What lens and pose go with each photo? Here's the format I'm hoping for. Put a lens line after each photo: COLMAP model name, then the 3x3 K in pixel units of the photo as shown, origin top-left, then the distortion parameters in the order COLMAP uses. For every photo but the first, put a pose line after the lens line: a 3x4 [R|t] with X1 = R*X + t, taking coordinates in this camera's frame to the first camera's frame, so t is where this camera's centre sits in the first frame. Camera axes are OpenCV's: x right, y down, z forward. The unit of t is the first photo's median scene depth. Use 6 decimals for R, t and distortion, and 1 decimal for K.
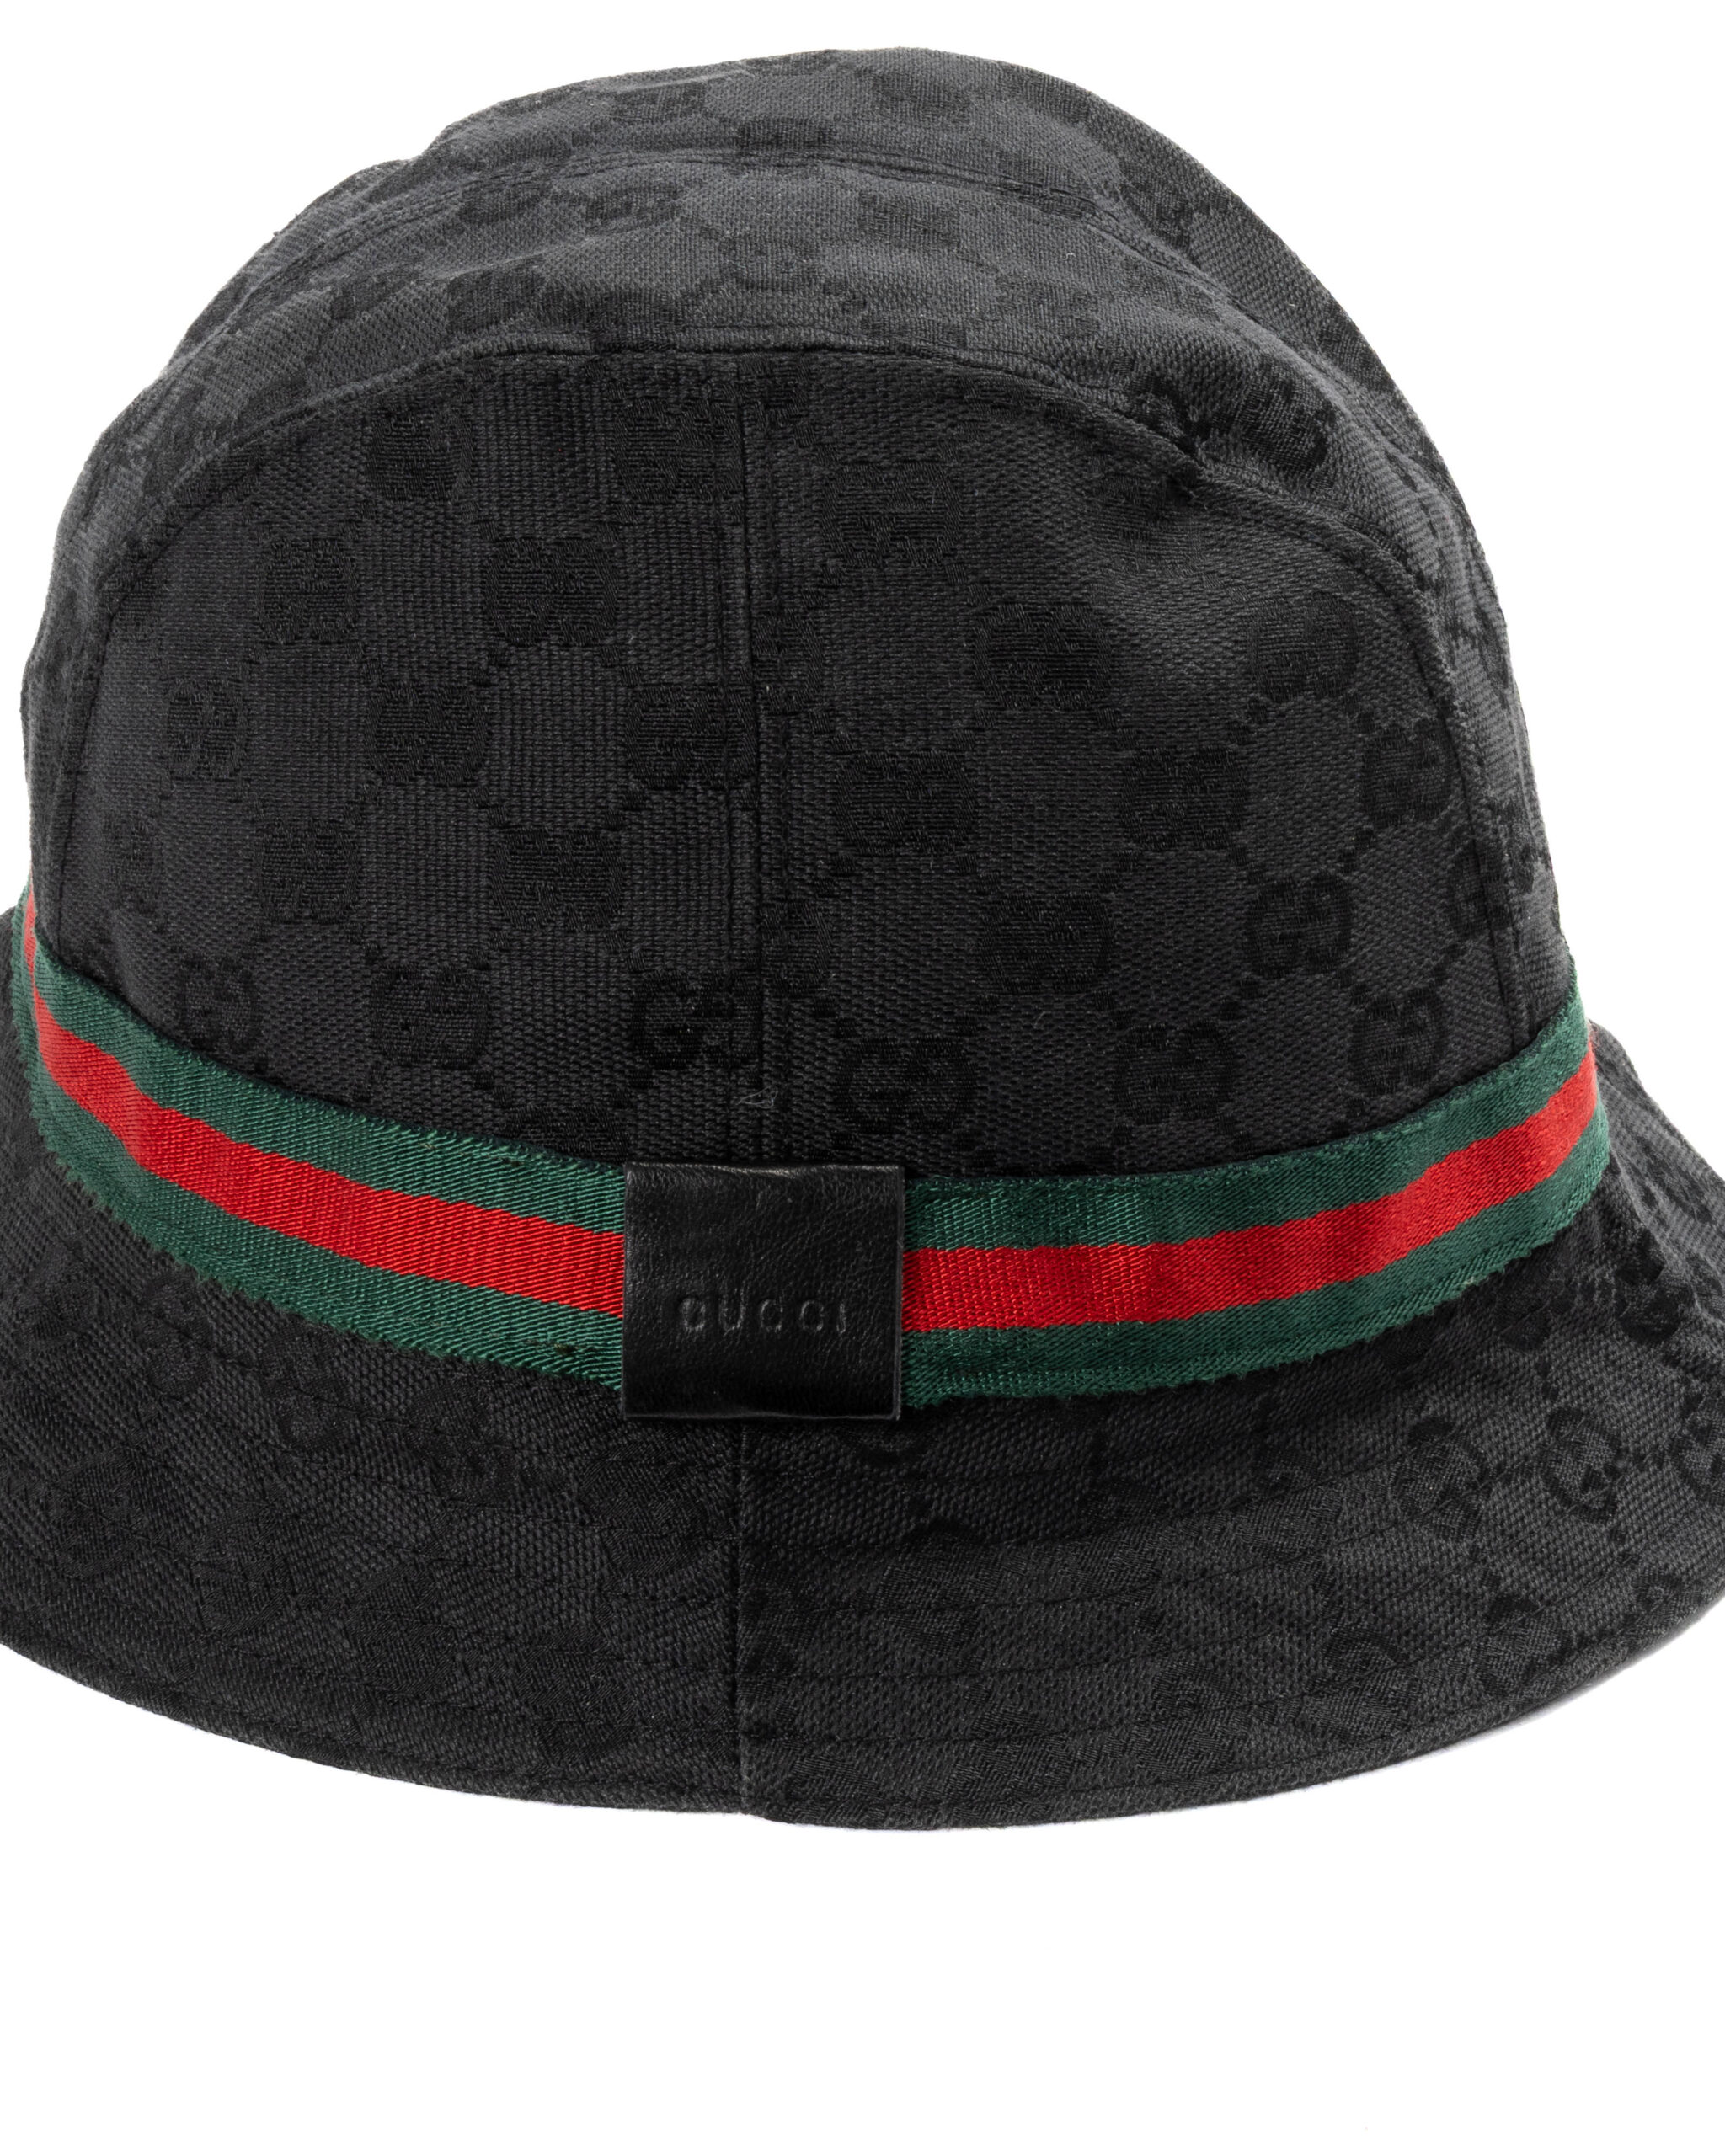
lens RADIAL K [[5133.9, 0, 848.8], [0, 5133.9, 1078.0], [0, 0, 1]] dist [-0.118931, 0.000000]
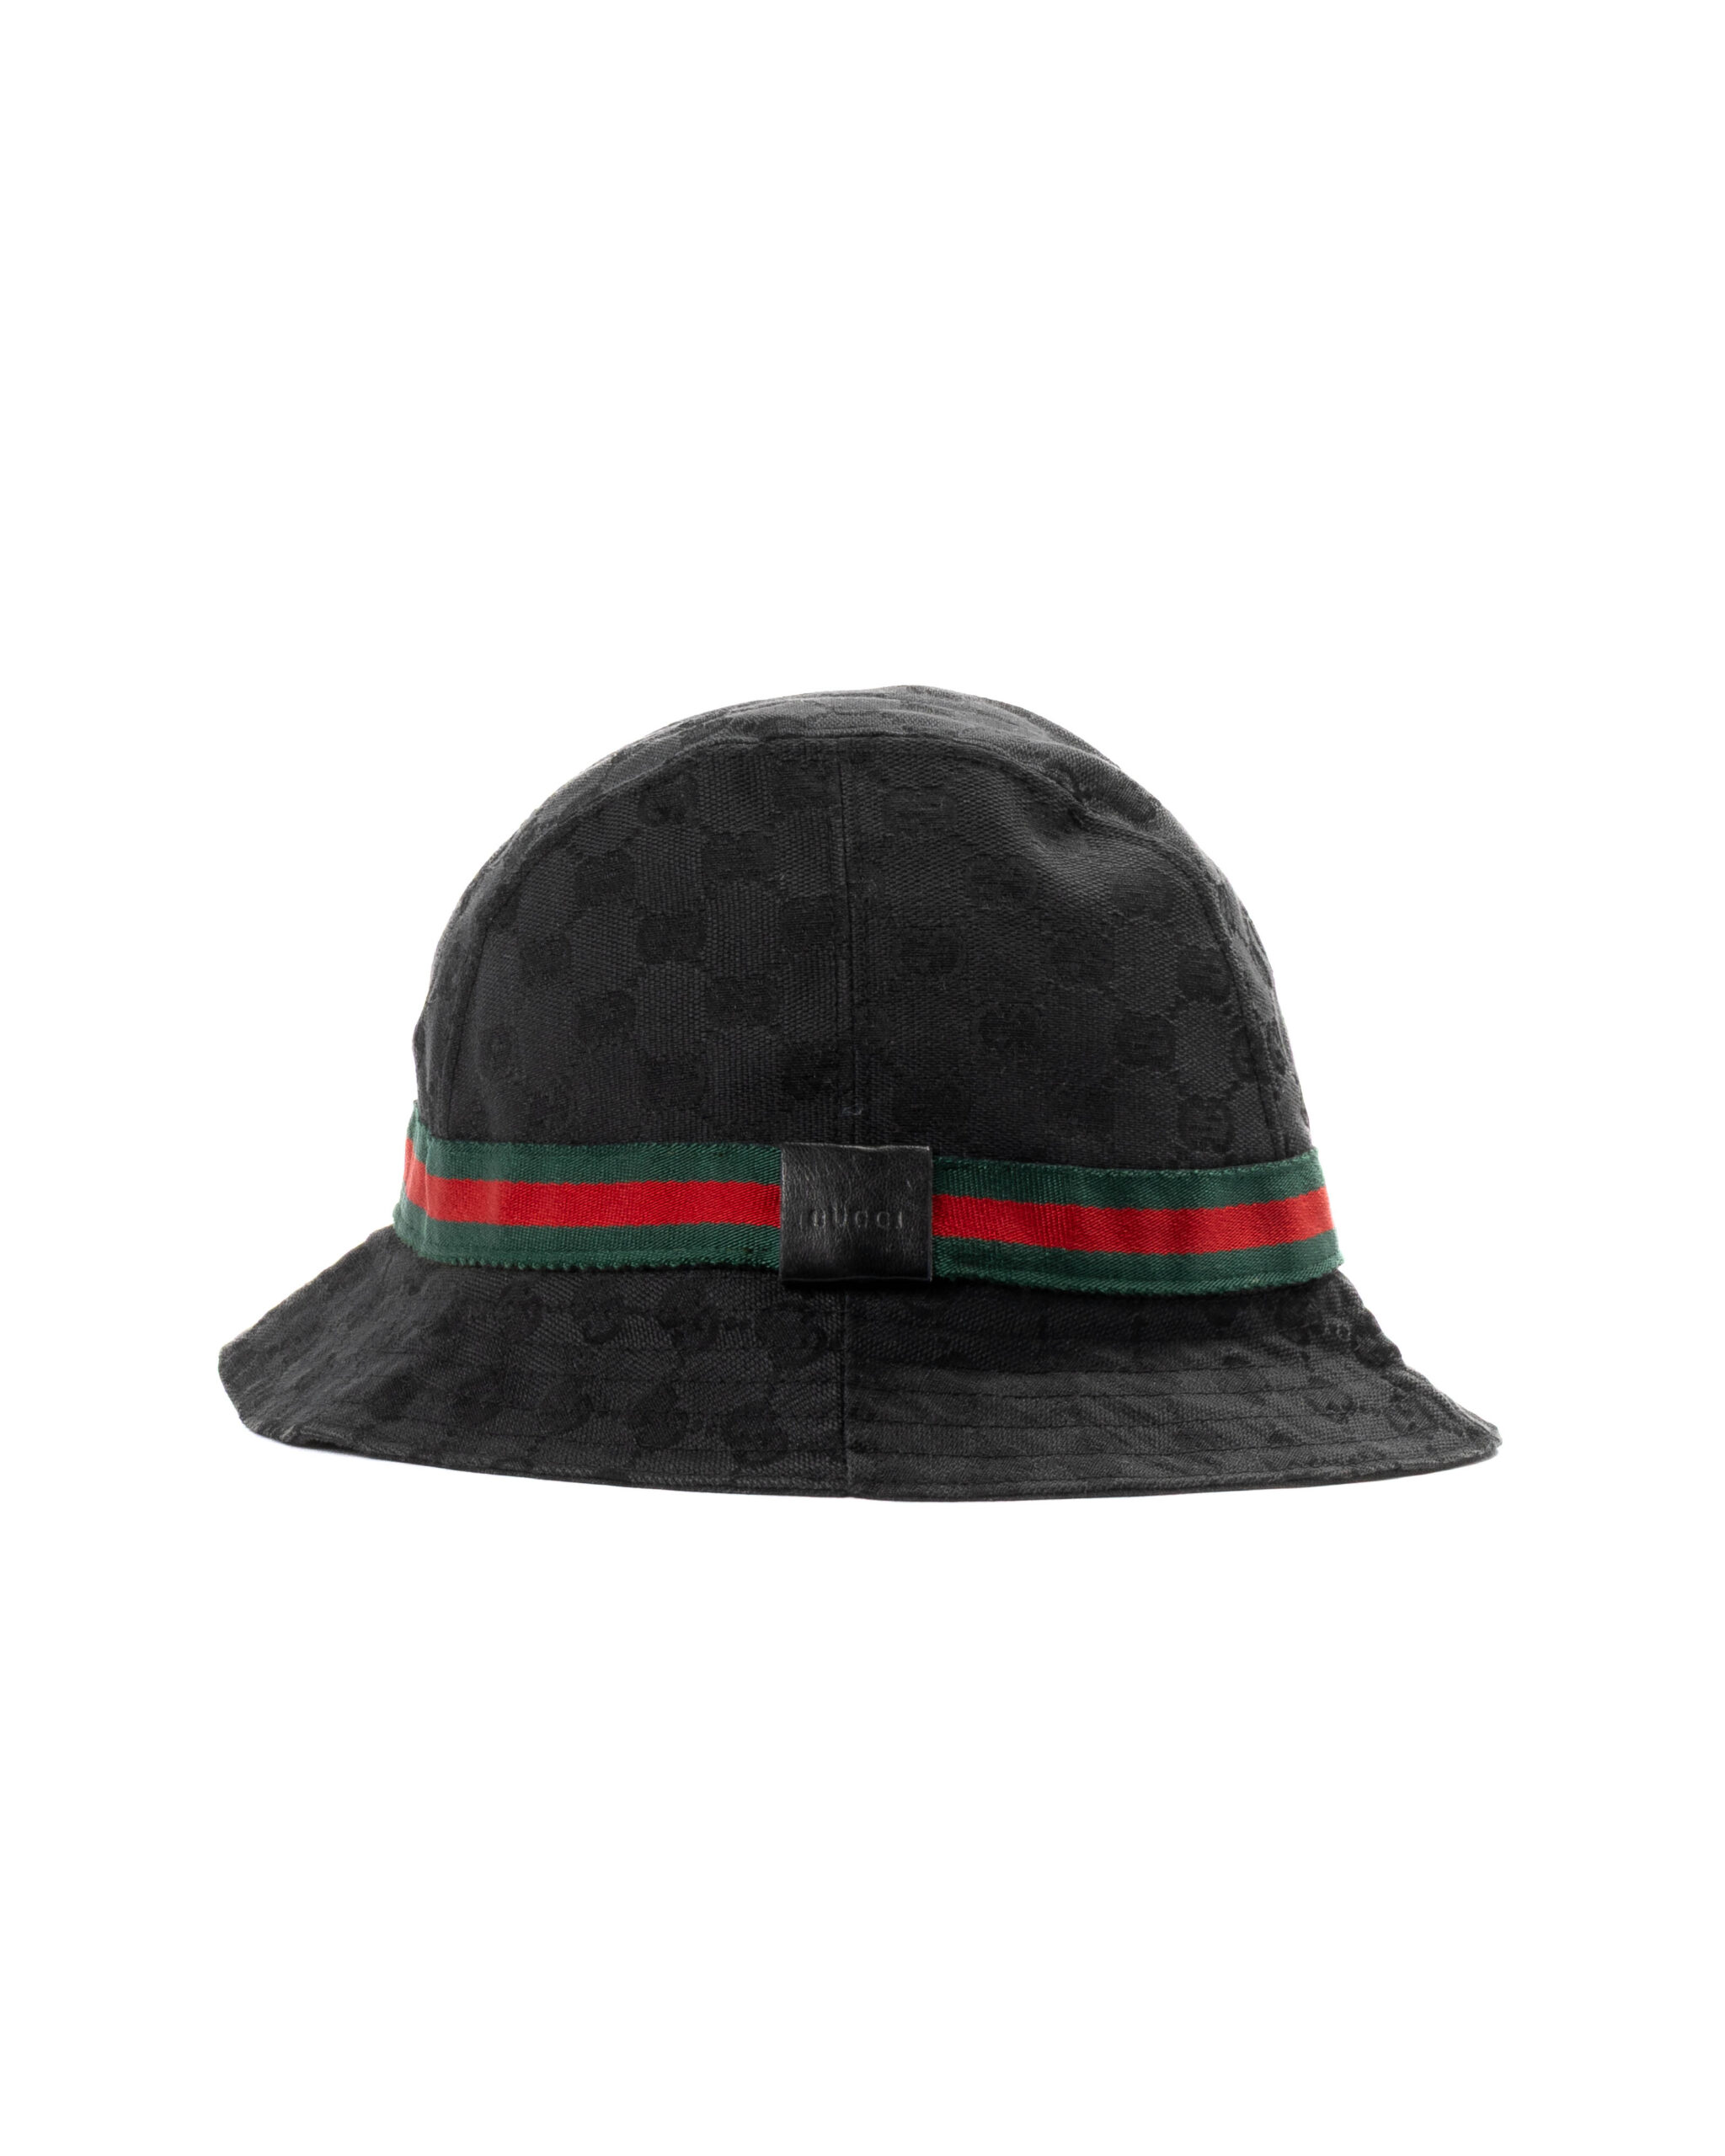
lens RADIAL K [[7231.7, 0, 865.0], [0, 7231.7, 1078.1], [0, 0, 1]] dist [-0.681574, 0.000000]
pose [[0.999916, -0.011638, 0.005731, -0.027530], [0.012925, 0.931438, -0.363670, 0.924450], [-0.001105, 0.363714, 0.931510, -1.406876]]
